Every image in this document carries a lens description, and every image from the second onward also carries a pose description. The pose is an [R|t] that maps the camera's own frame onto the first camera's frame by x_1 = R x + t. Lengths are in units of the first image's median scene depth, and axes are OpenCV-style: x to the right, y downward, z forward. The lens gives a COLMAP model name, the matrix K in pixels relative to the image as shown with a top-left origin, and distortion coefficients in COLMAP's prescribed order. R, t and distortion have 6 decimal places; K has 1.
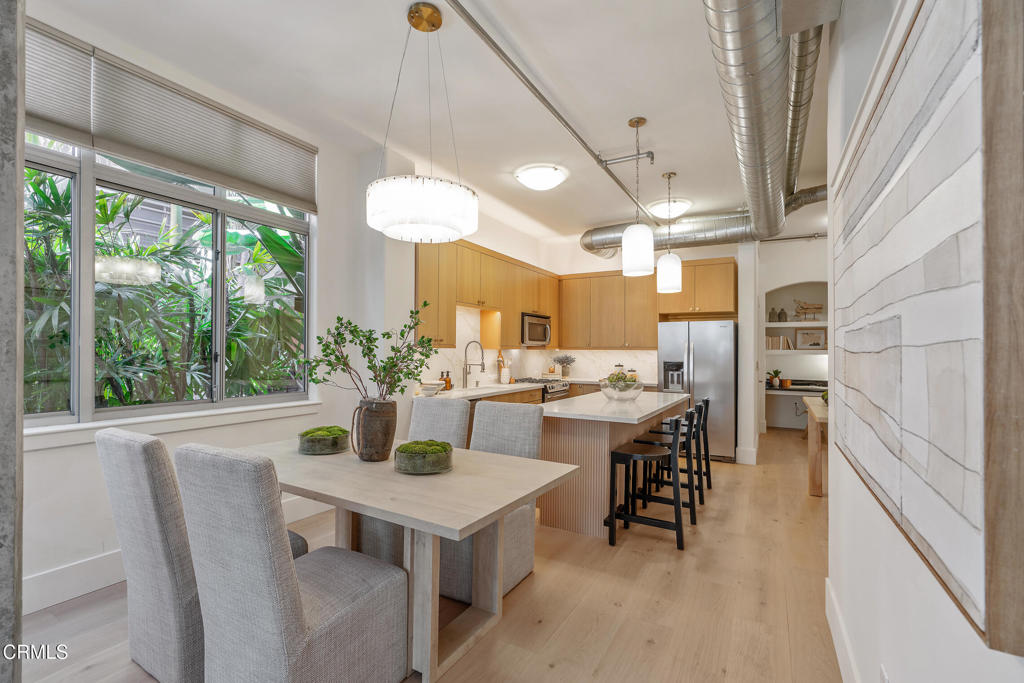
lens RADIAL K [[454.2, 0, 510.3], [0, 454.2, 346.8], [0, 0, 1]] dist [-0.012691, 0.005412]
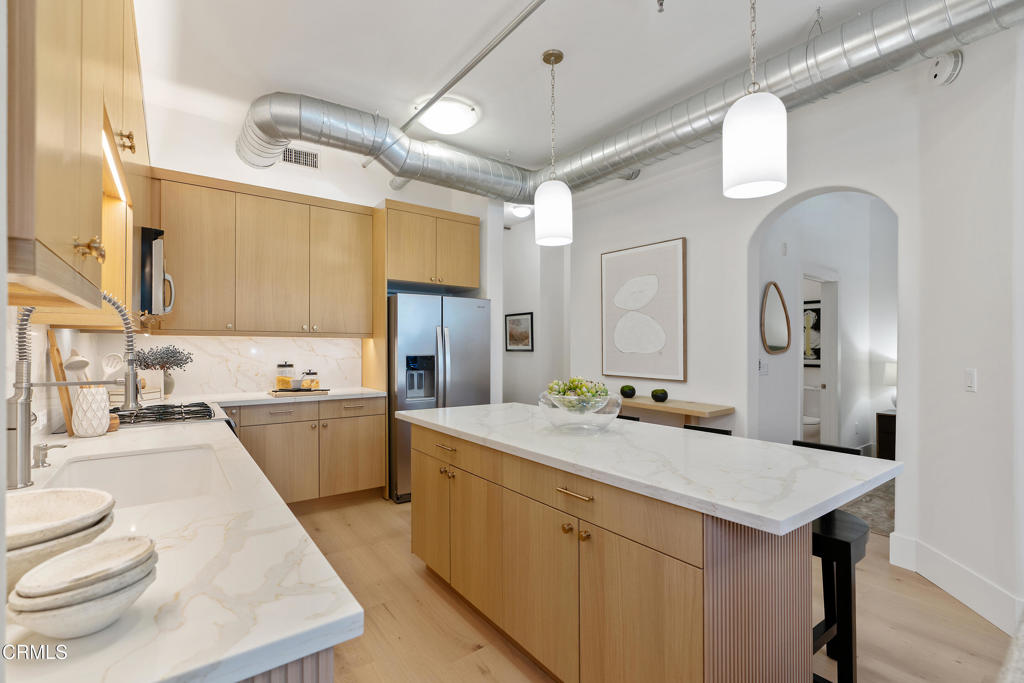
lens RADIAL K [[458.1, 0, 511.3], [0, 458.1, 346.6], [0, 0, 1]] dist [-0.003142, -0.000131]
pose [[0.402749, -0.004685, 0.915299, -0.295452], [-0.009638, 0.999910, 0.009359, 0.018800], [-0.915260, -0.012591, 0.402667, 0.943035]]
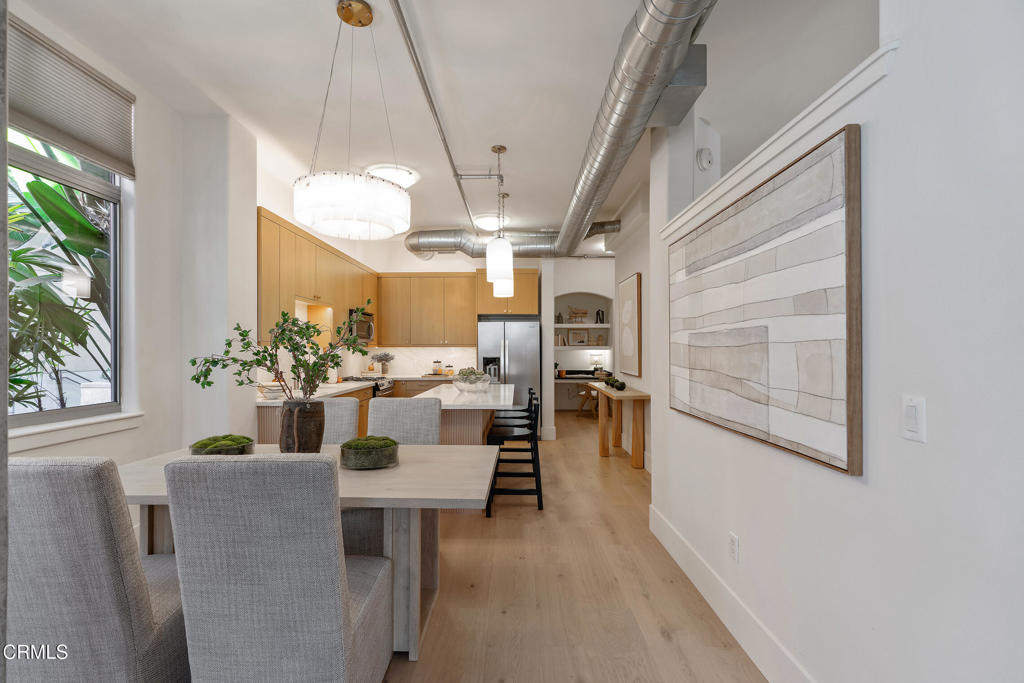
lens RADIAL K [[454.2, 0, 510.3], [0, 454.2, 346.8], [0, 0, 1]] dist [-0.012691, 0.005412]
pose [[0.872844, -0.005209, 0.487972, -0.235902], [0.002587, 0.999978, 0.006046, 0.000355], [-0.487993, -0.004015, 0.872838, -0.021965]]
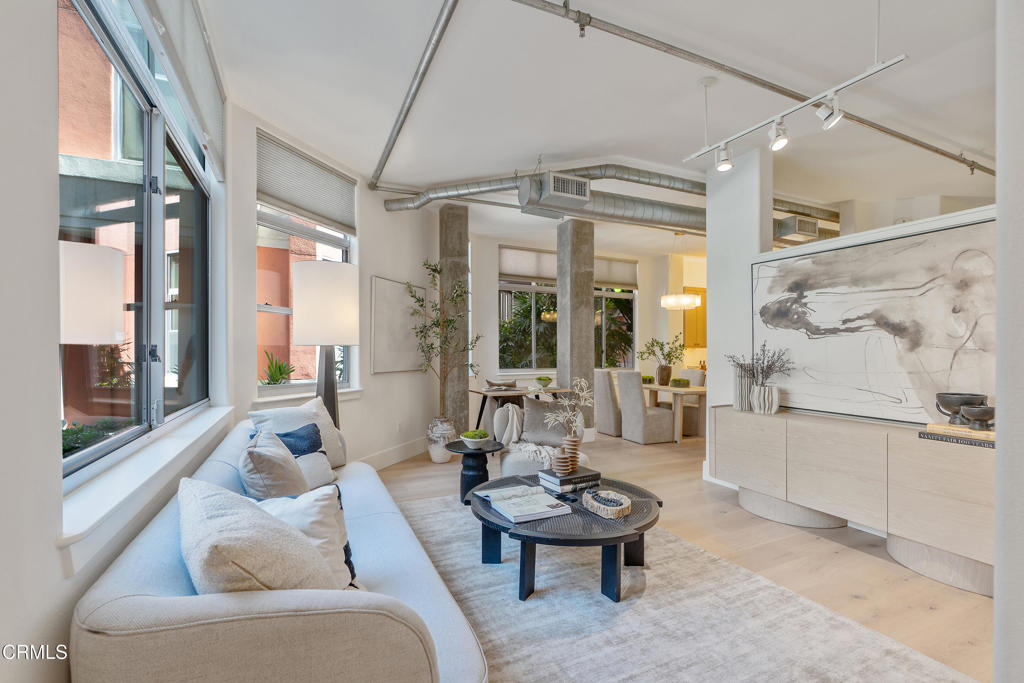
lens RADIAL K [[454.2, 0, 510.3], [0, 454.2, 346.8], [0, 0, 1]] dist [-0.012691, 0.005412]
pose [[0.815669, -0.004765, -0.578499, 0.370971], [0.003102, 0.999988, -0.003863, 0.002420], [0.578510, 0.001357, 0.815674, -1.239799]]
